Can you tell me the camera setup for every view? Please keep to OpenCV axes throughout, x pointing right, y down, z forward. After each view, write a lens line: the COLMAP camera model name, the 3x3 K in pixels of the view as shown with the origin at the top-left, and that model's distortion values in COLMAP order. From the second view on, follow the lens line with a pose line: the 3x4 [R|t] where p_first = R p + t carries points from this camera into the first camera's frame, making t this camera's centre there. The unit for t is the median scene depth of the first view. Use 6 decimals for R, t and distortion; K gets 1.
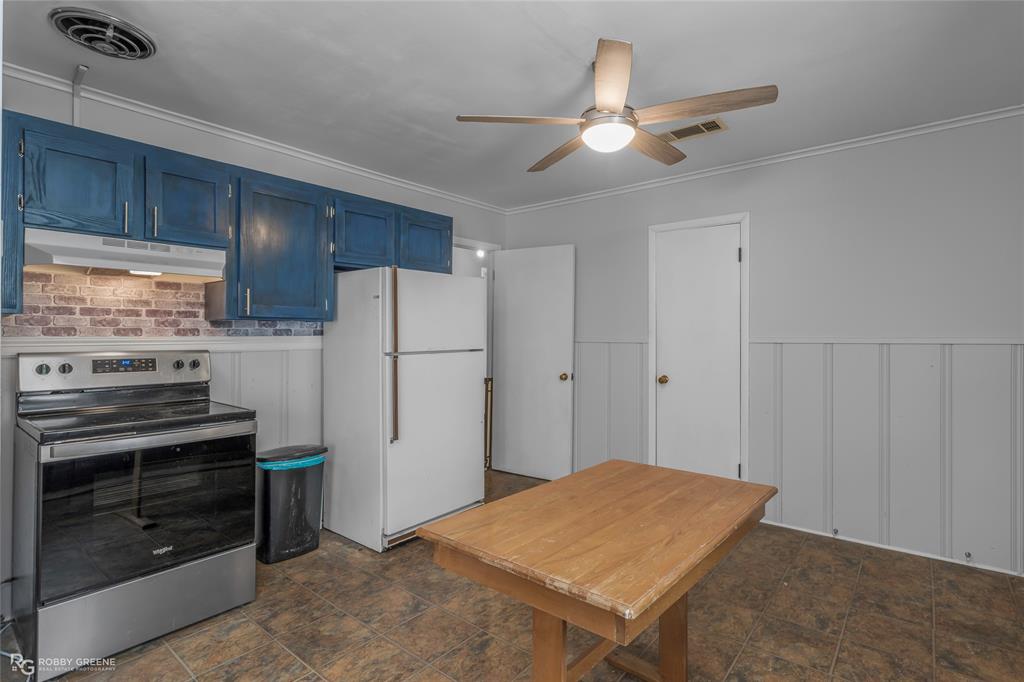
lens RADIAL K [[503.1, 0, 512.8], [0, 503.1, 335.2], [0, 0, 1]] dist [-0.003069, 0.000170]
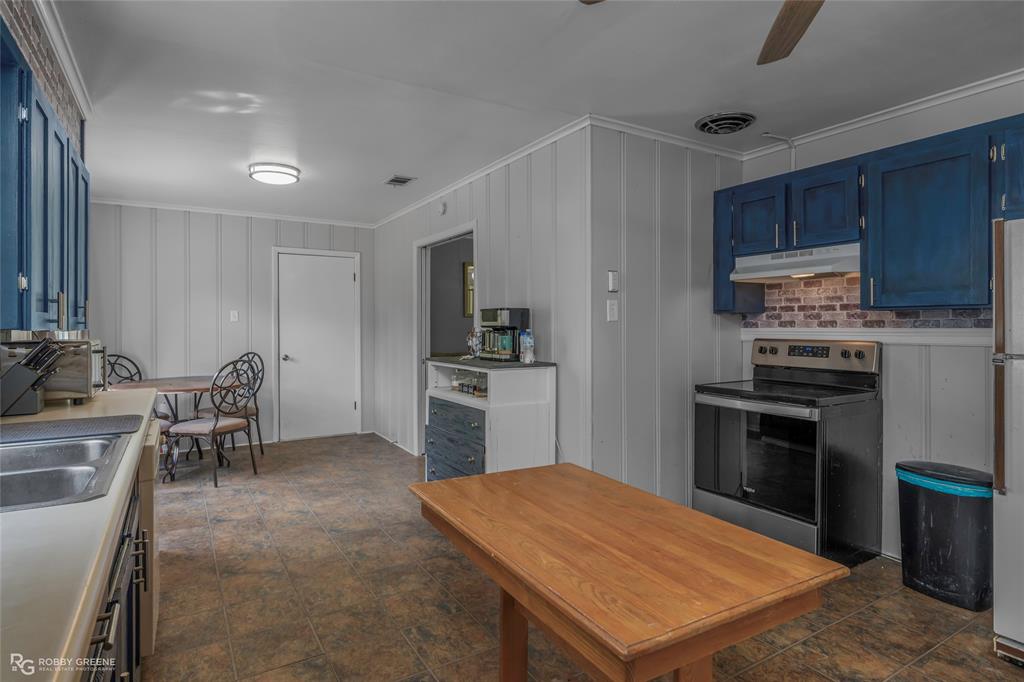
lens RADIAL K [[560.0, 0, 522.7], [0, 560.0, 337.7], [0, 0, 1]] dist [-0.005831, -0.001380]
pose [[-0.319953, 0.018004, -0.947262, 0.744609], [-0.001851, 0.999806, 0.019628, 0.001326], [0.947432, 0.008033, -0.319858, 0.766467]]
